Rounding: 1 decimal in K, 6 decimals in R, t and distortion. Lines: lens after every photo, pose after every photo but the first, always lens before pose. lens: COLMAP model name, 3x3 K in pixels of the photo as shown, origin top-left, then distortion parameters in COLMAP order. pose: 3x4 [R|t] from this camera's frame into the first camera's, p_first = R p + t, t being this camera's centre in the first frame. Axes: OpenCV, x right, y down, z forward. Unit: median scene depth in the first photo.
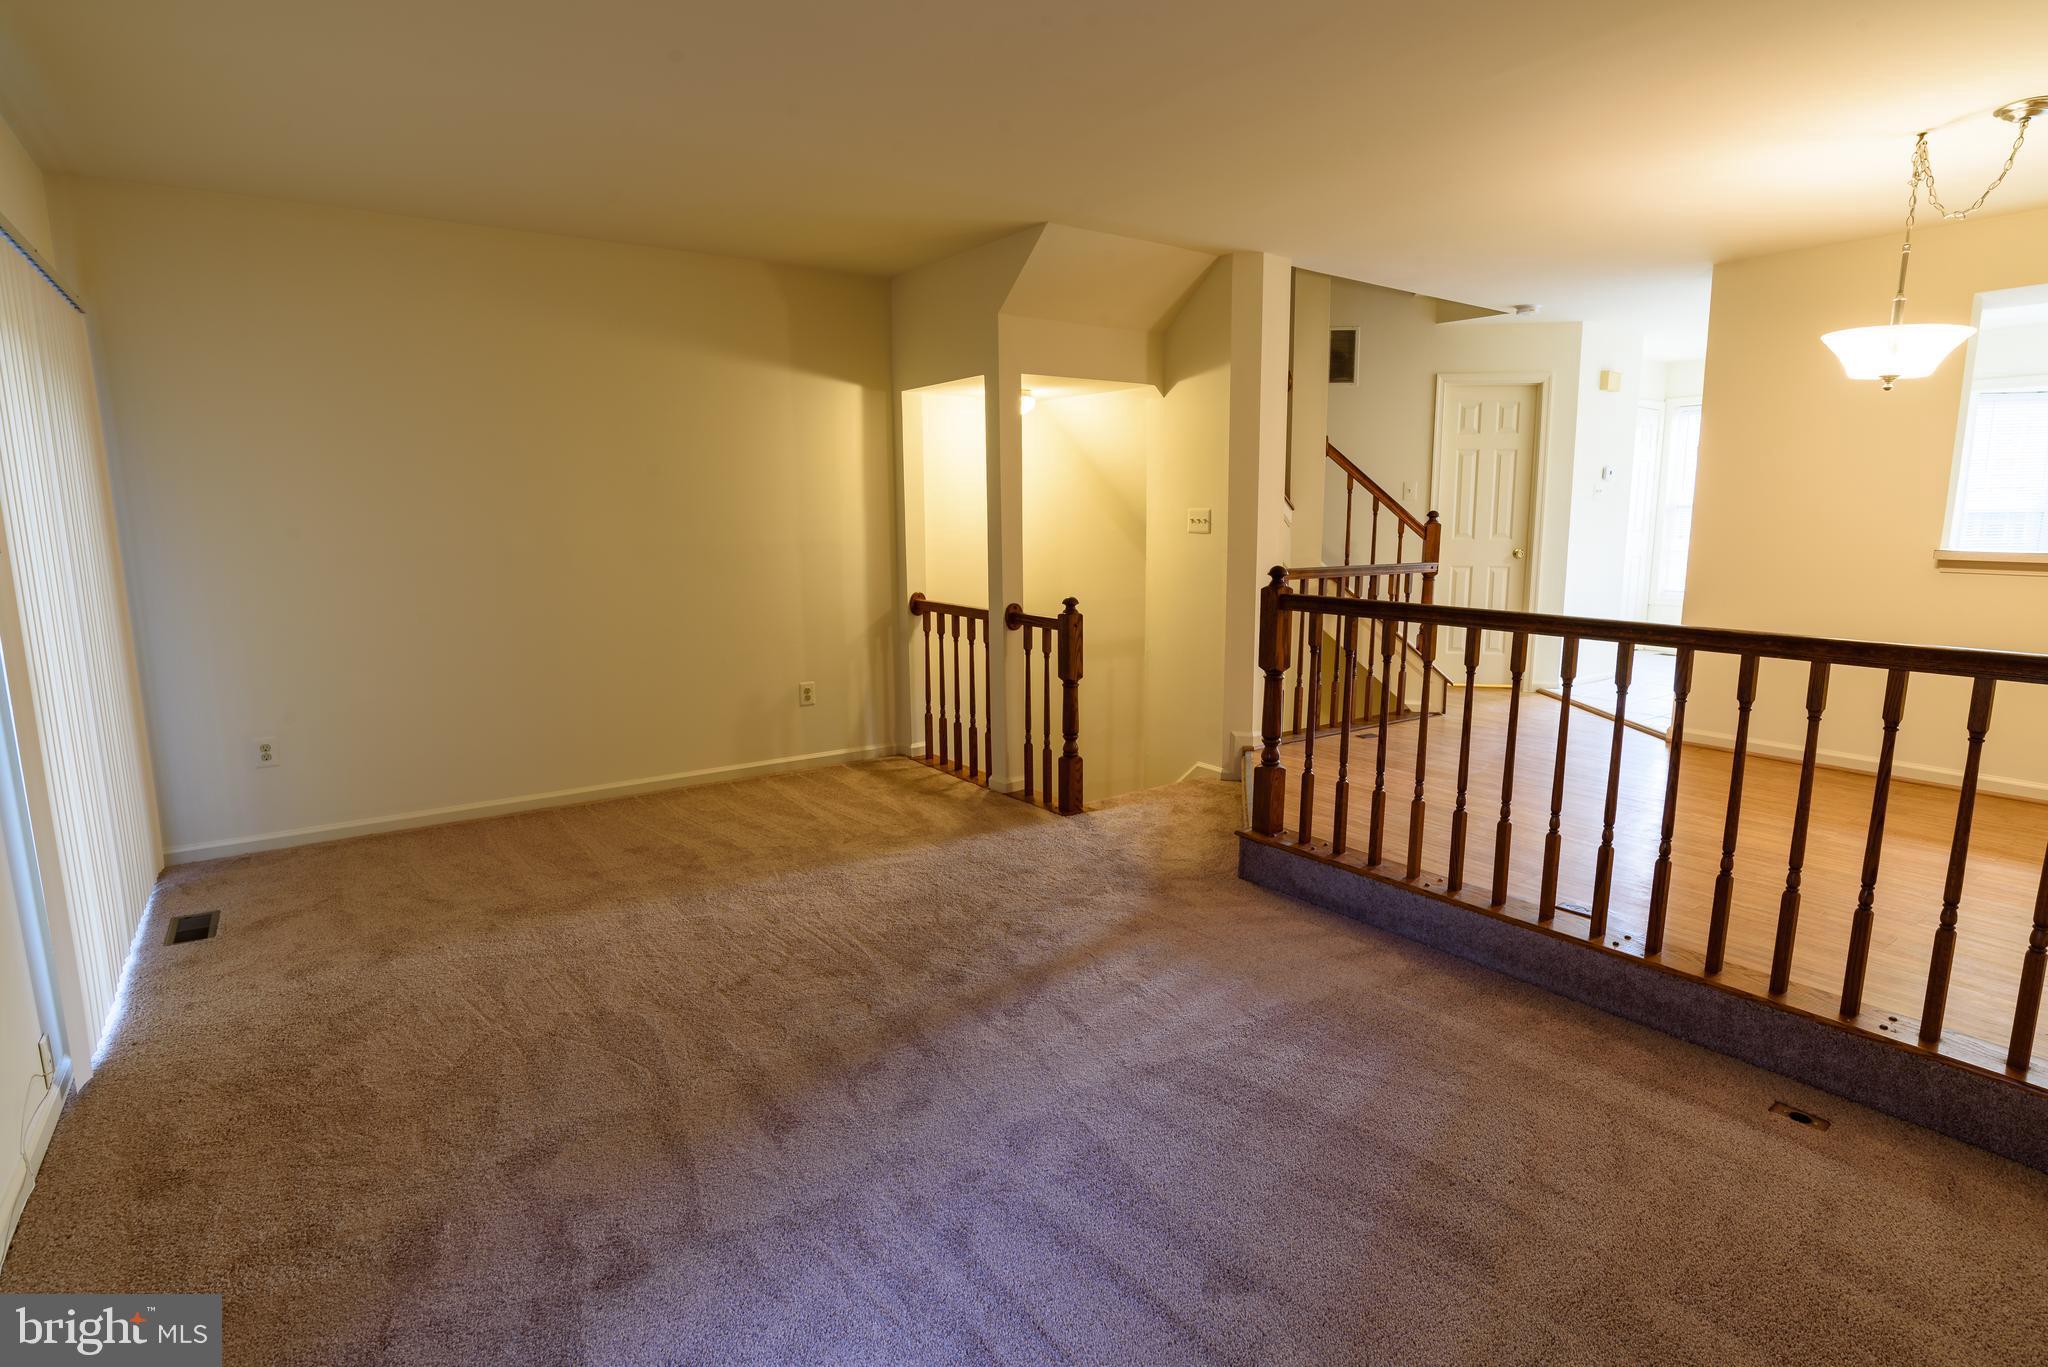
lens RADIAL K [[1035.5, 0, 1028.5], [0, 1035.5, 678.7], [0, 0, 1]] dist [-0.043976, 0.001157]
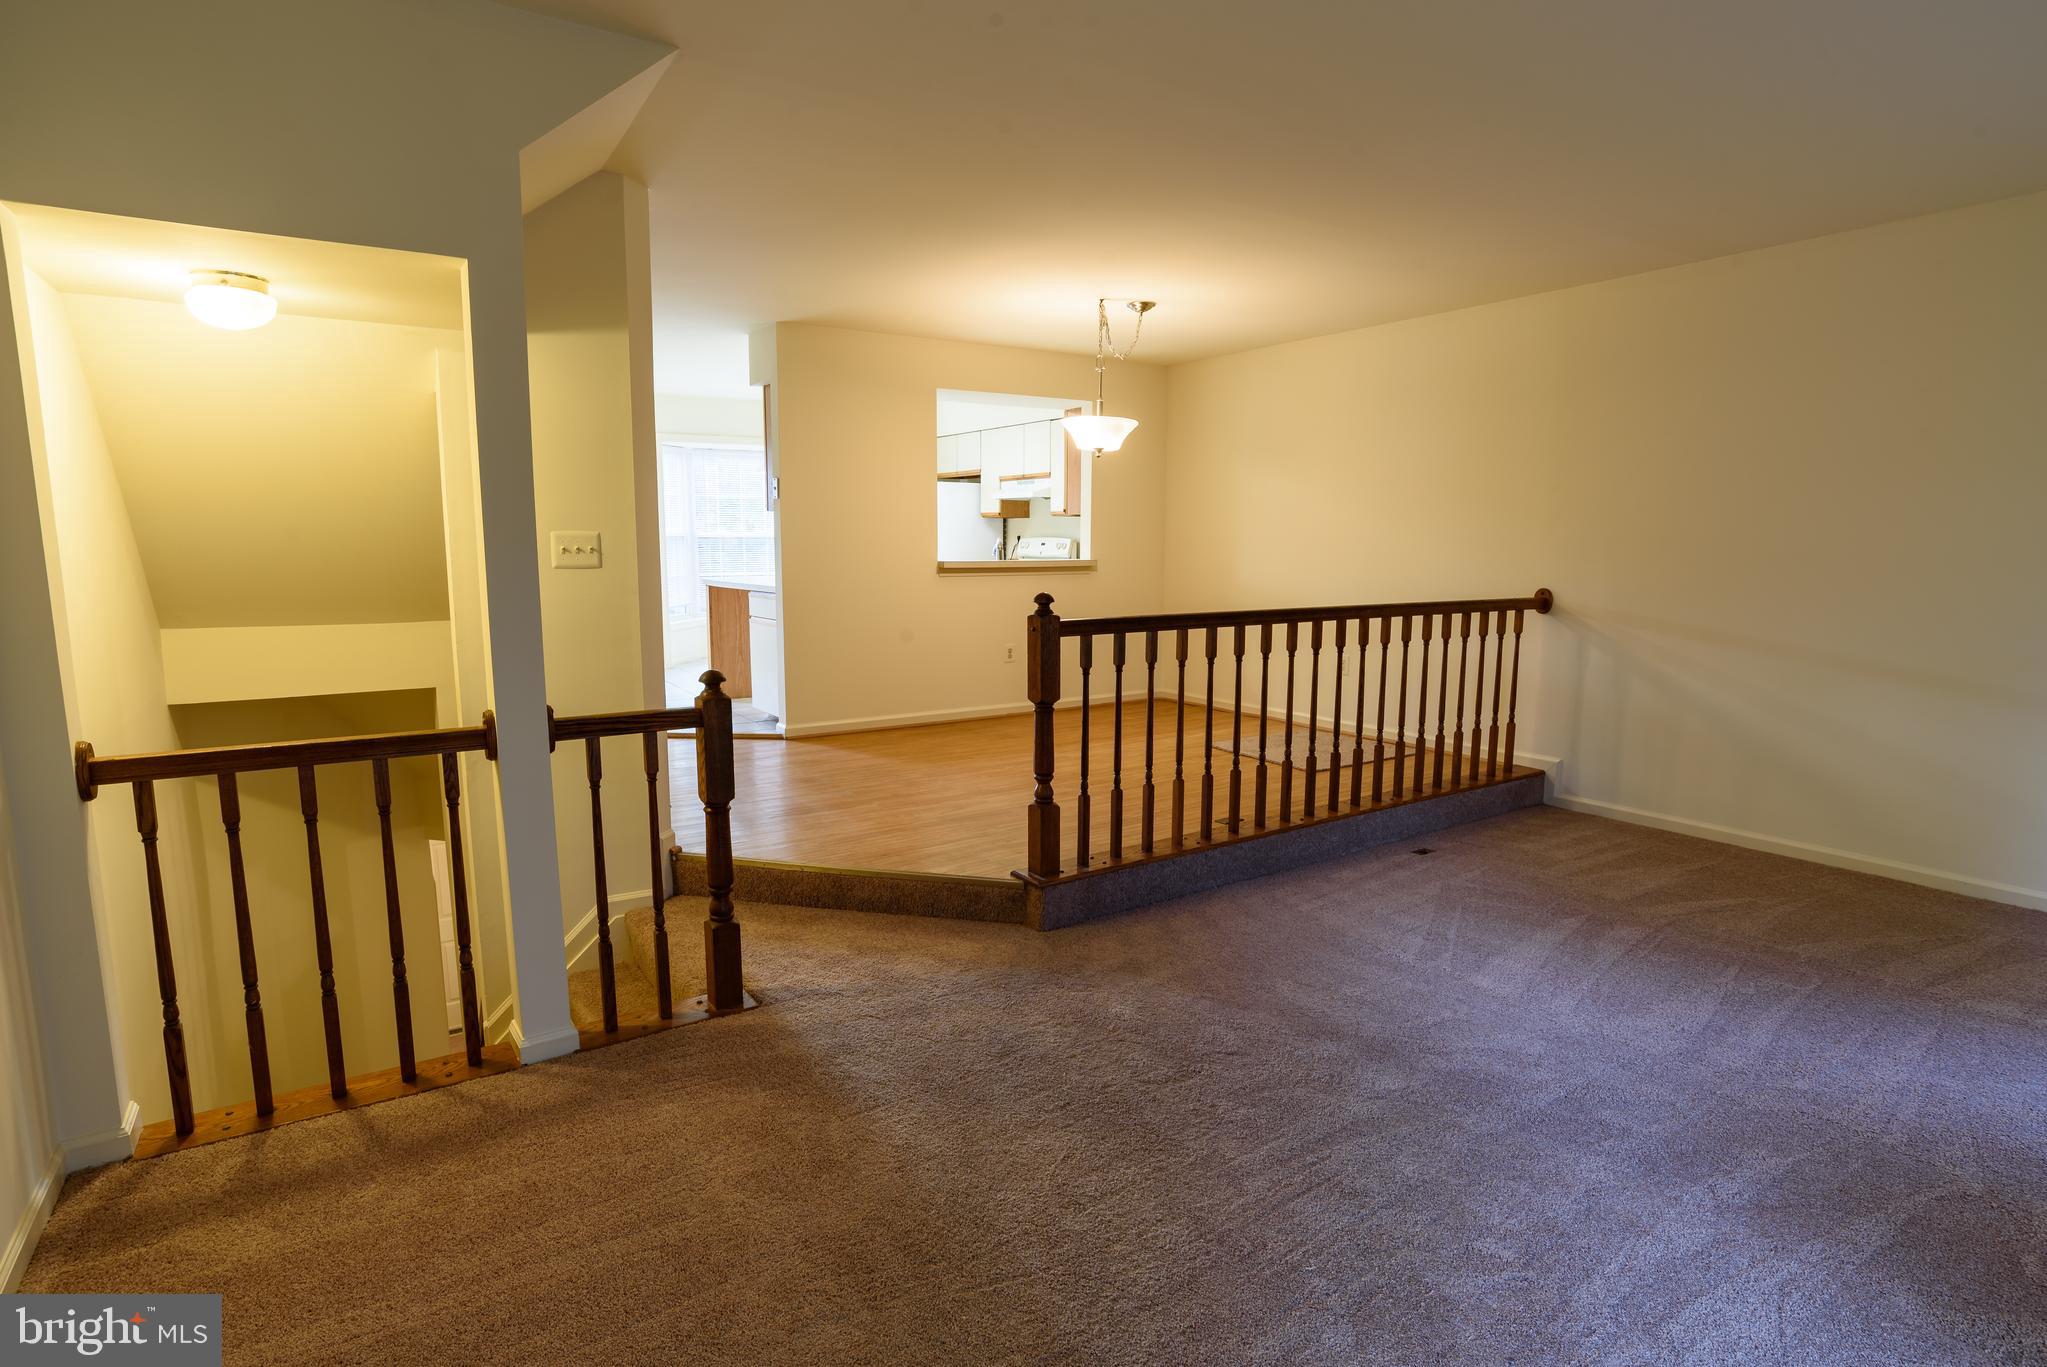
lens RADIAL K [[1035.0, 0, 1028.0], [0, 1035.0, 678.7], [0, 0, 1]] dist [-0.043976, 0.001157]
pose [[0.041679, -0.127968, 0.990902, -0.716891], [0.159764, 0.979856, 0.119821, -0.148332], [-0.986275, 0.153317, 0.061284, 0.974473]]
